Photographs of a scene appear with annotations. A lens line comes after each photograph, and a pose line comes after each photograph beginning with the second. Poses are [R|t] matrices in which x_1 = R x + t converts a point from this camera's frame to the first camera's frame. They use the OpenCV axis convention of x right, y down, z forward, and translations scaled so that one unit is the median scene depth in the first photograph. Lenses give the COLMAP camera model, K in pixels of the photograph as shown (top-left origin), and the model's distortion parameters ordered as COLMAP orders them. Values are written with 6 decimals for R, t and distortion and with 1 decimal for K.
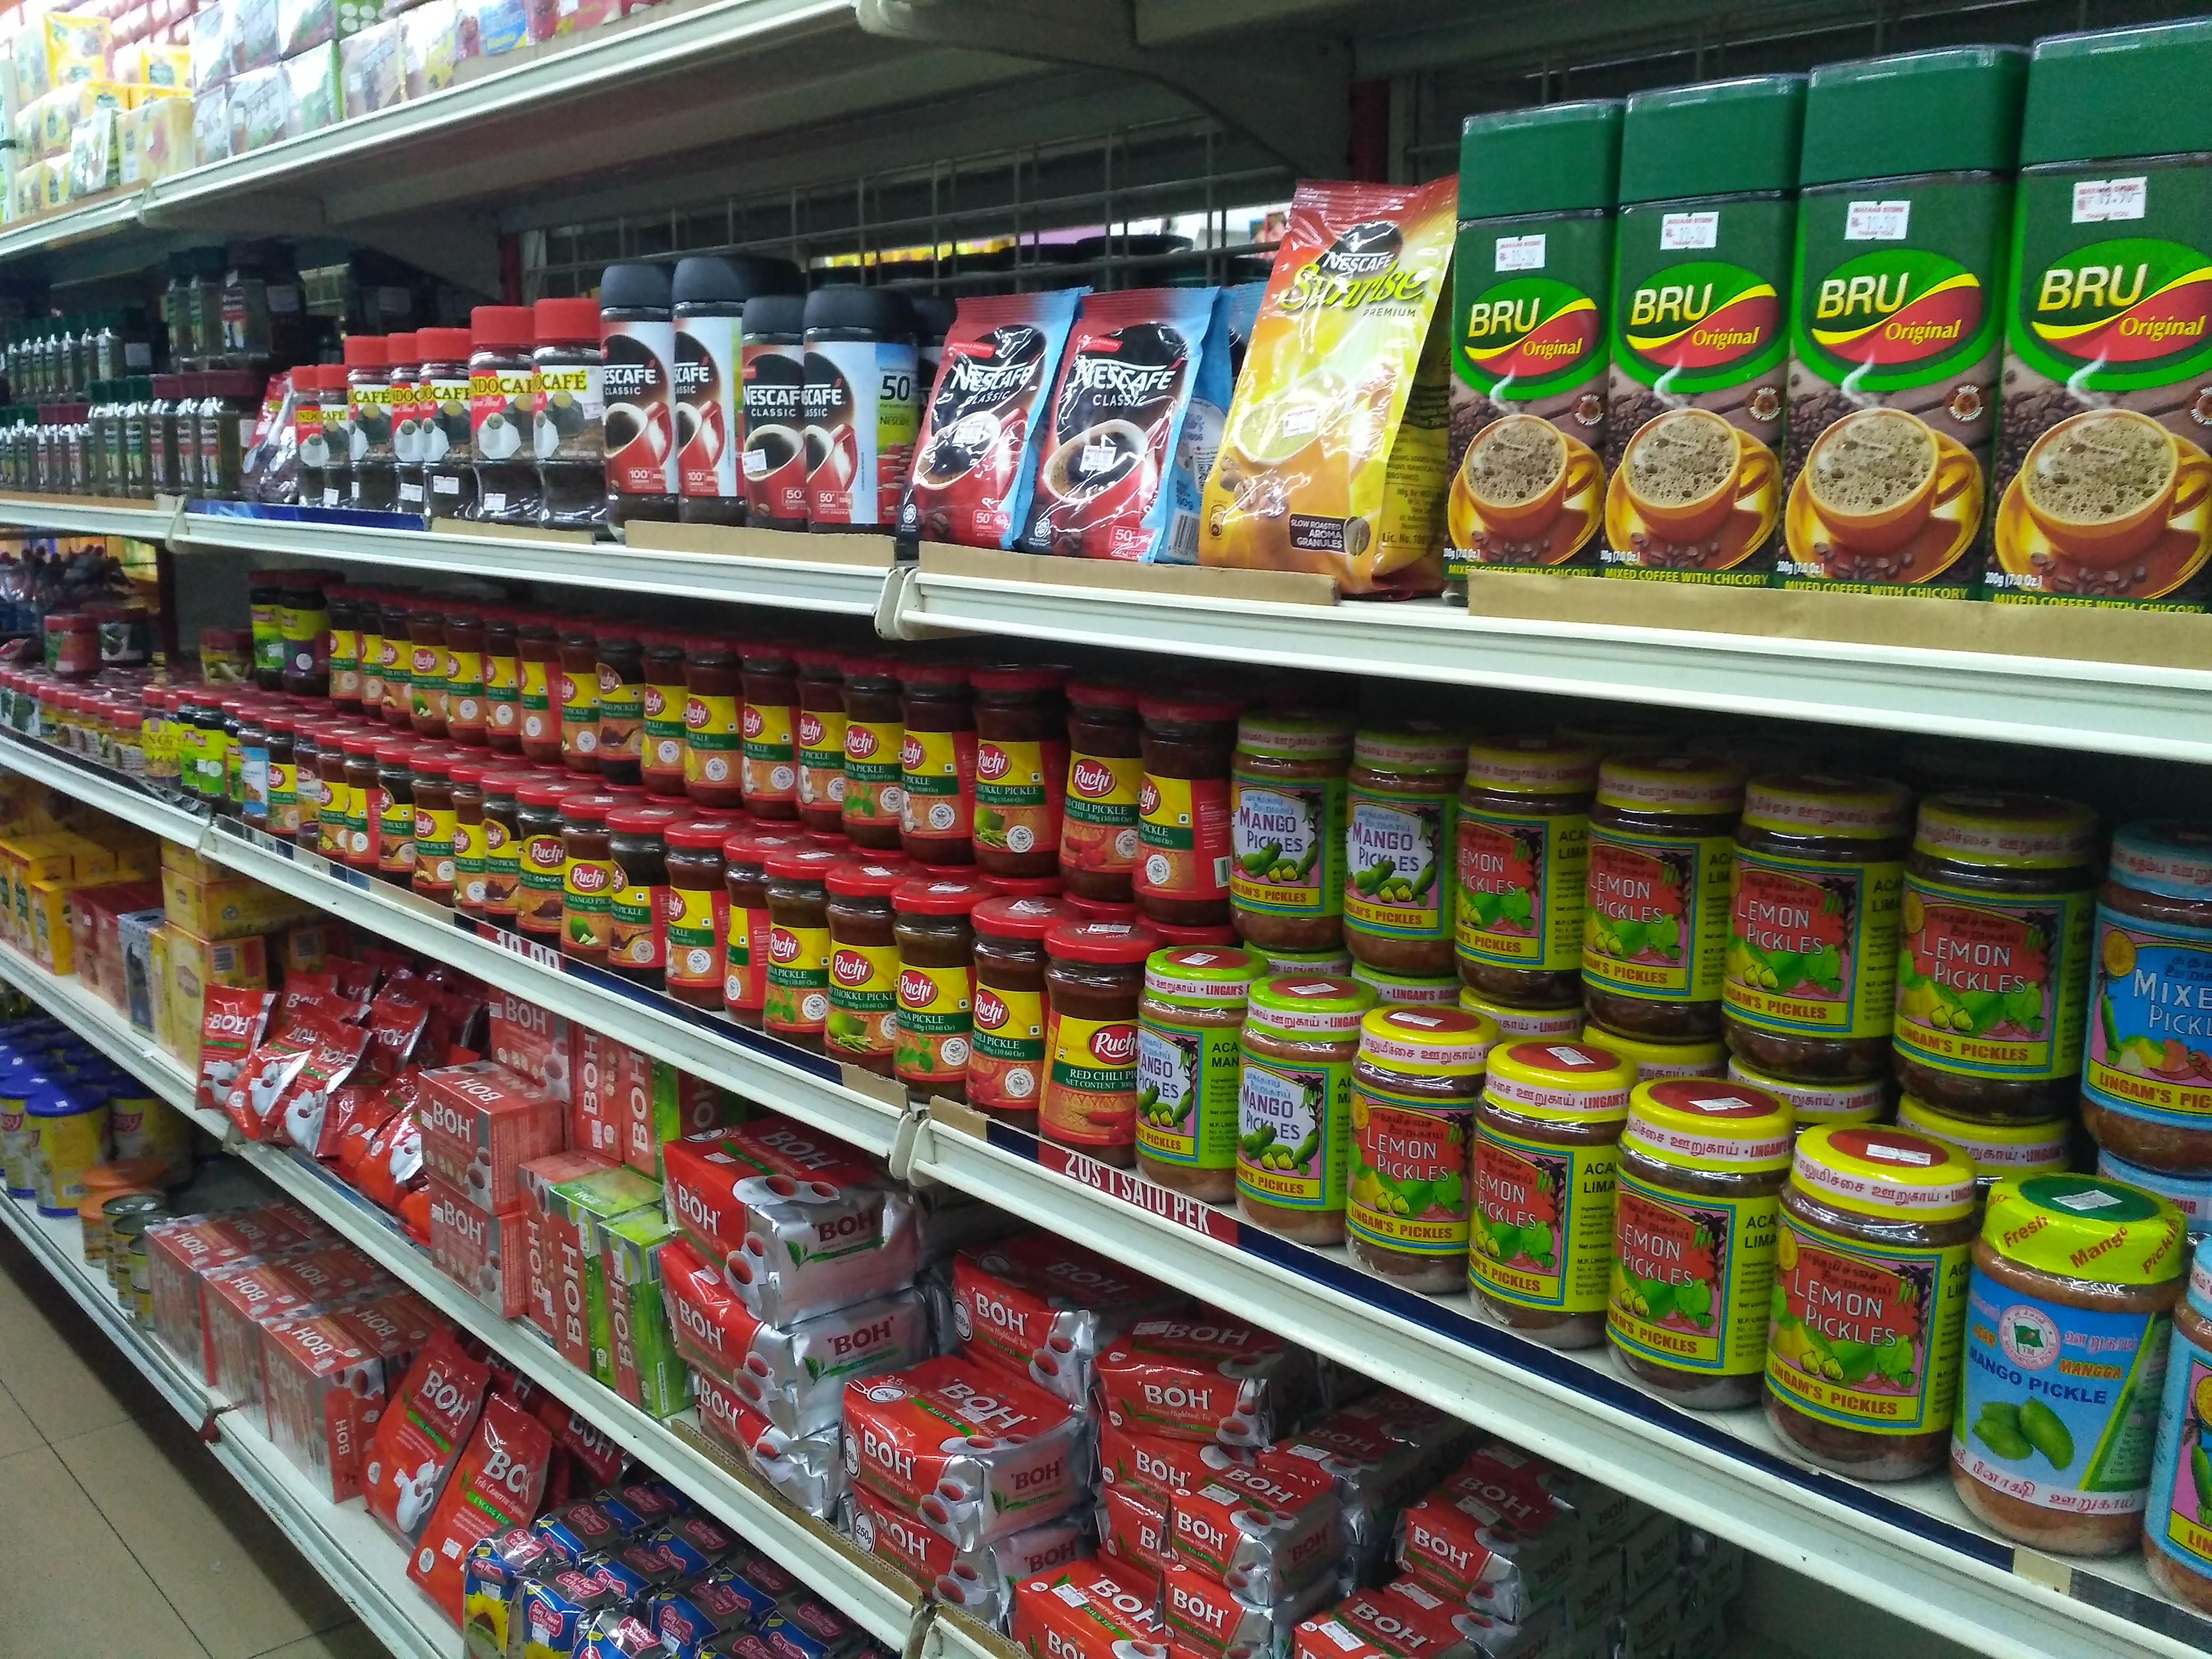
lens RADIAL K [[1985.7, 0, 1106.0], [0, 1985.7, 829.5], [0, 0, 1]] dist [0.101787, -0.224039]
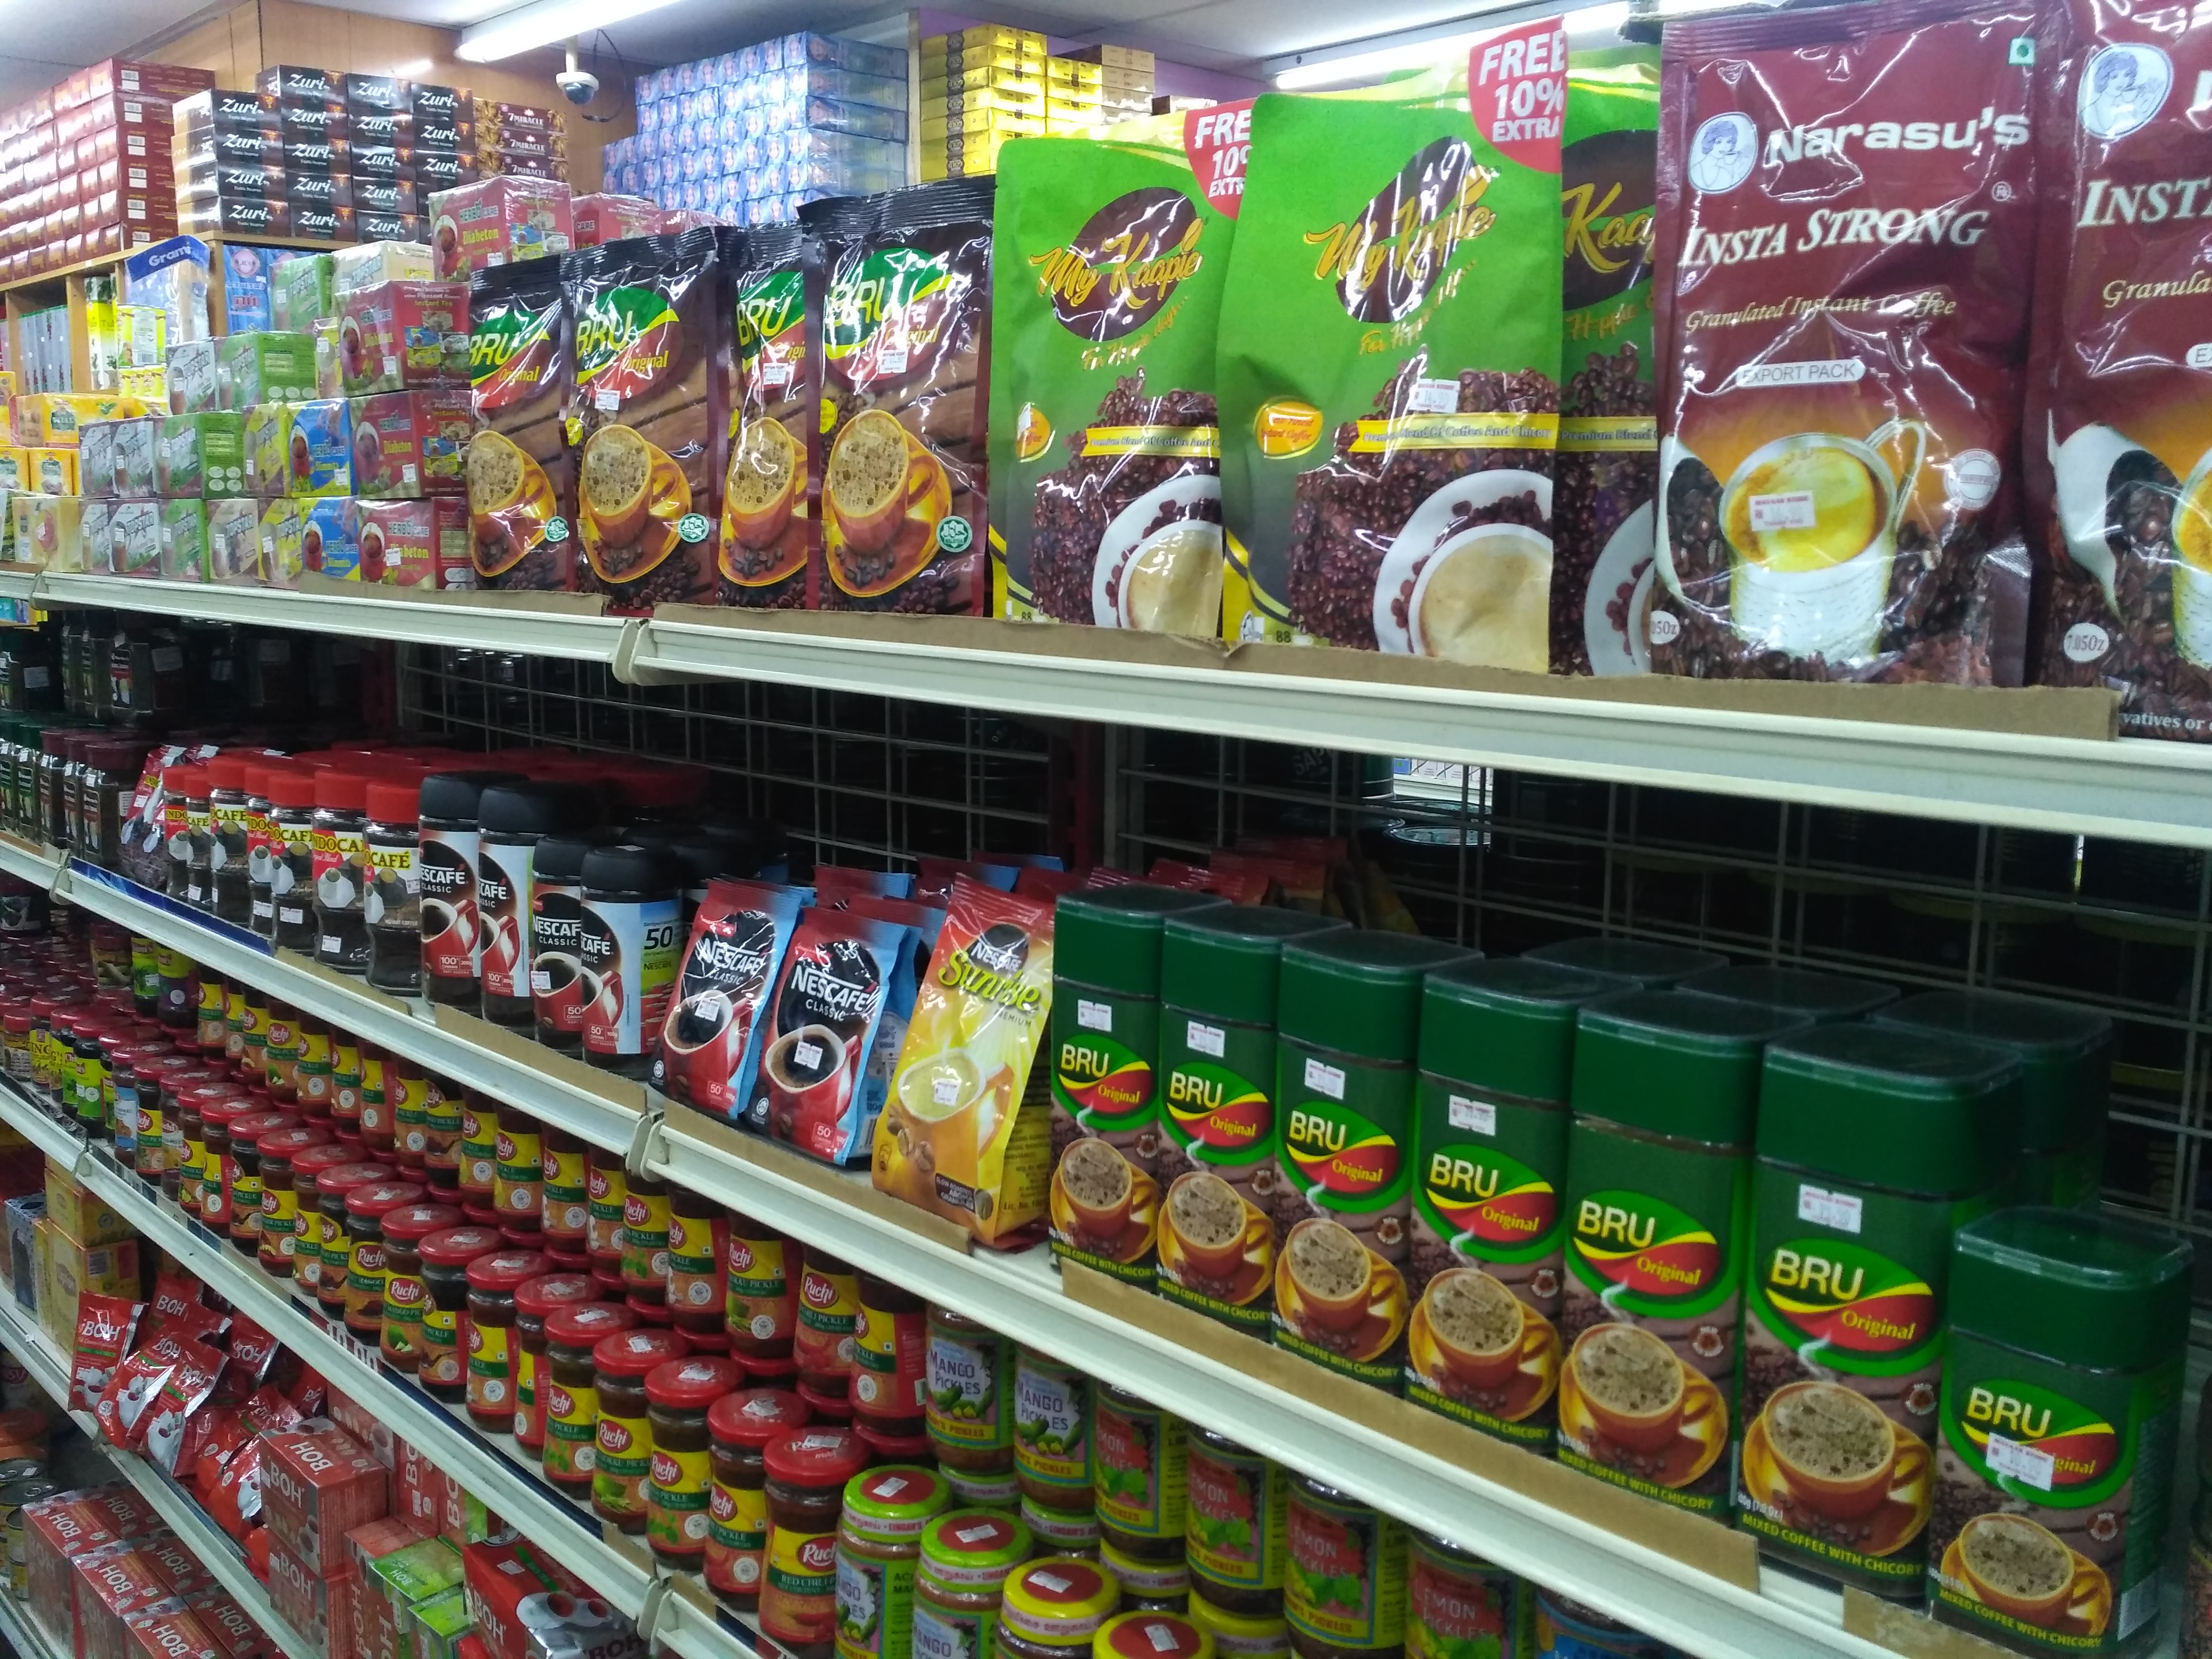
lens RADIAL K [[1985.7, 0, 1106.0], [0, 1985.7, 829.5], [0, 0, 1]] dist [0.101787, -0.224039]
pose [[0.999631, 0.009430, 0.025475, 0.112218], [-0.008432, 0.999204, -0.038996, -0.220041], [-0.025823, 0.038767, 0.998915, -0.146601]]
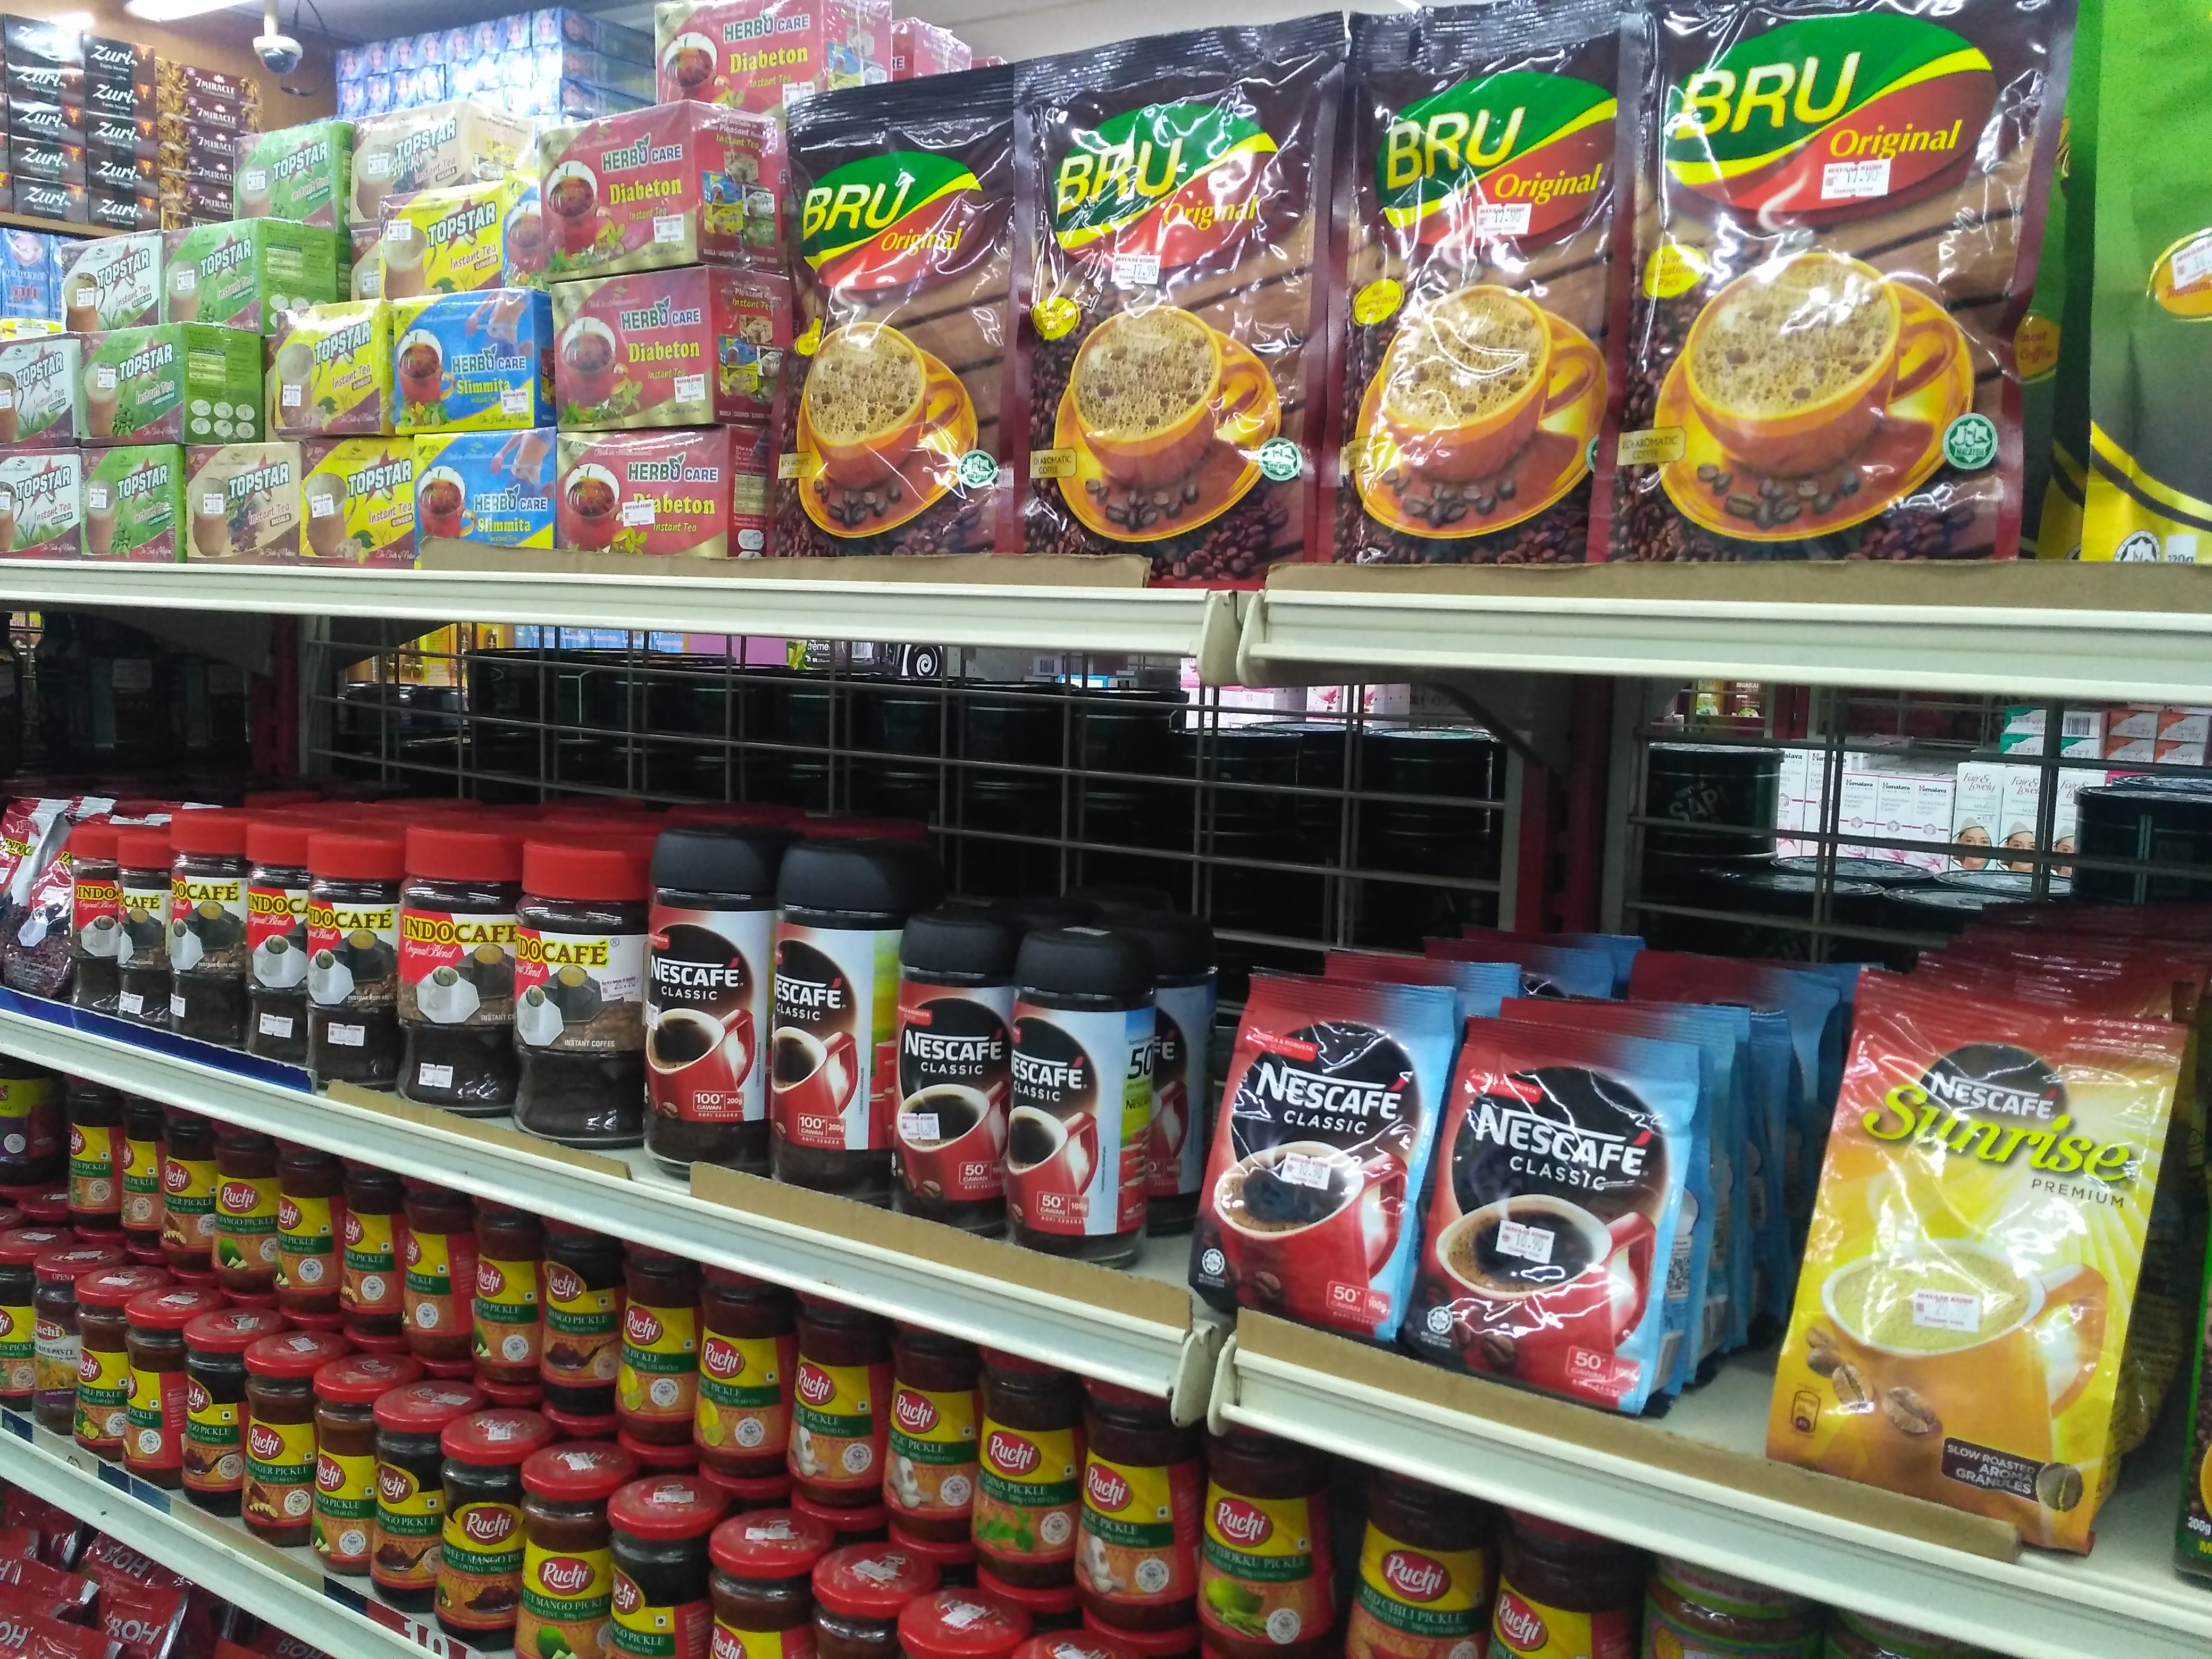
lens RADIAL K [[1985.7, 0, 1106.0], [0, 1985.7, 829.5], [0, 0, 1]] dist [0.101787, -0.224039]
pose [[0.970896, 0.006664, 0.239407, -0.282124], [0.011231, 0.997246, -0.073305, -0.233425], [-0.239236, 0.073860, 0.968148, 0.212923]]
